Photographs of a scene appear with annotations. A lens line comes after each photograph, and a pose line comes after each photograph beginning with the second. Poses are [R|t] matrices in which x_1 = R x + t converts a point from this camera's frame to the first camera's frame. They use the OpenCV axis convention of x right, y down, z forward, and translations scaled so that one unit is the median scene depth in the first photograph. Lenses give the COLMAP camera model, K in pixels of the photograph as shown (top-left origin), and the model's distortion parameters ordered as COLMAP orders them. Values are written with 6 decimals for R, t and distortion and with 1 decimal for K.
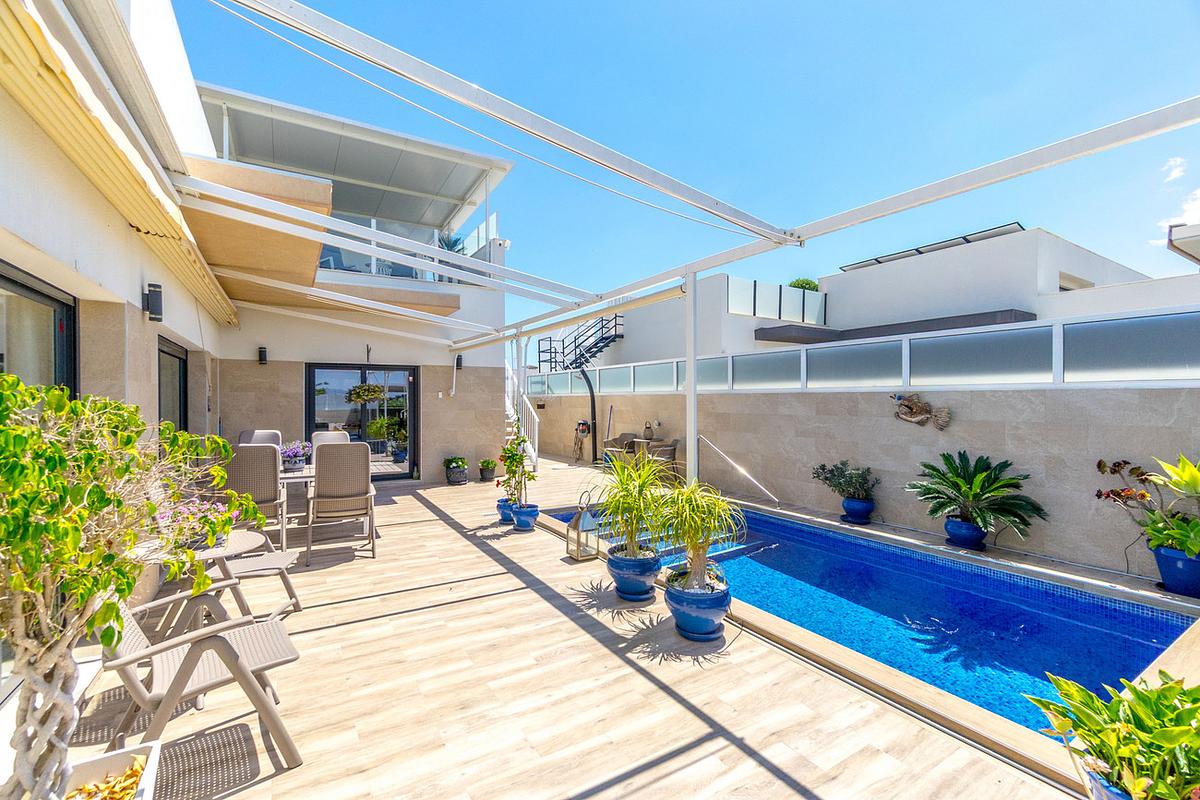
lens RADIAL K [[519.1, 0, 600.8], [0, 519.1, 397.2], [0, 0, 1]] dist [-0.001919, -0.000863]
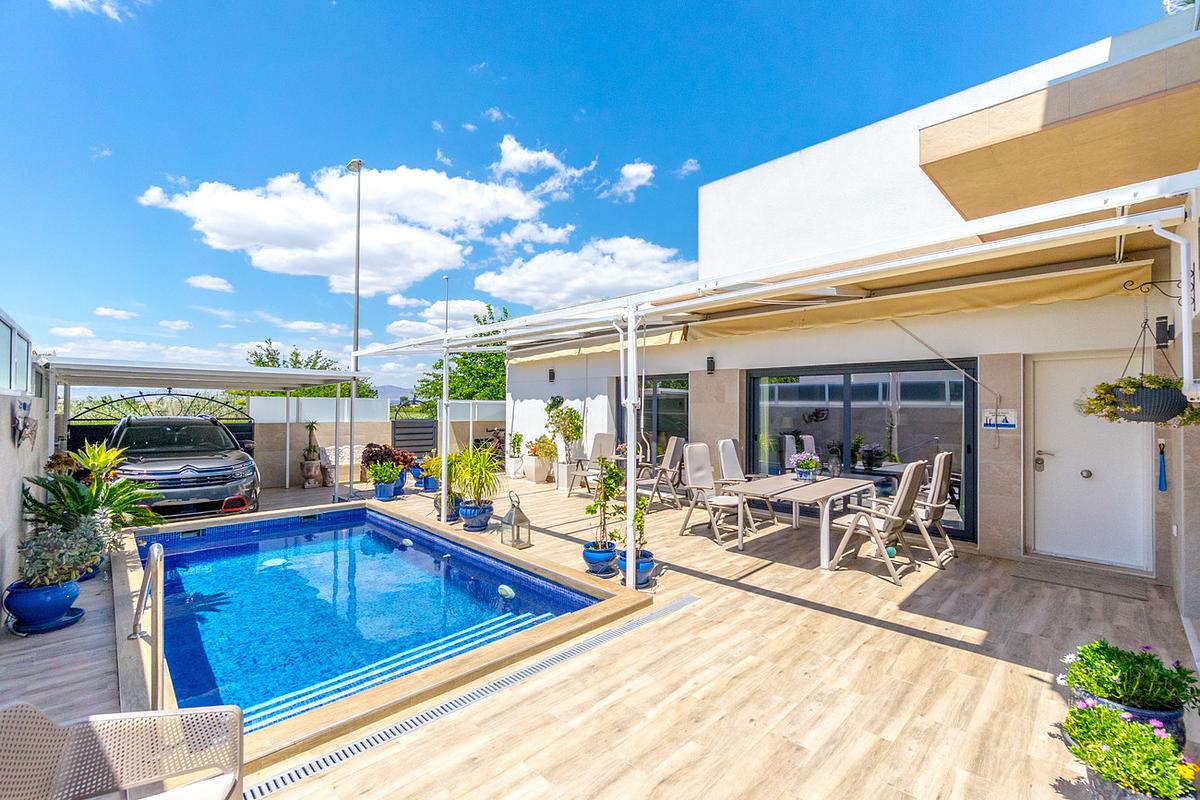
lens RADIAL K [[519.1, 0, 600.4], [0, 519.1, 396.7], [0, 0, 1]] dist [-0.001919, -0.000863]
pose [[-0.976116, 0.000494, -0.217247, 0.020874], [-0.000294, 0.999993, 0.003598, -0.014104], [0.217248, 0.003576, -0.976110, 2.297369]]
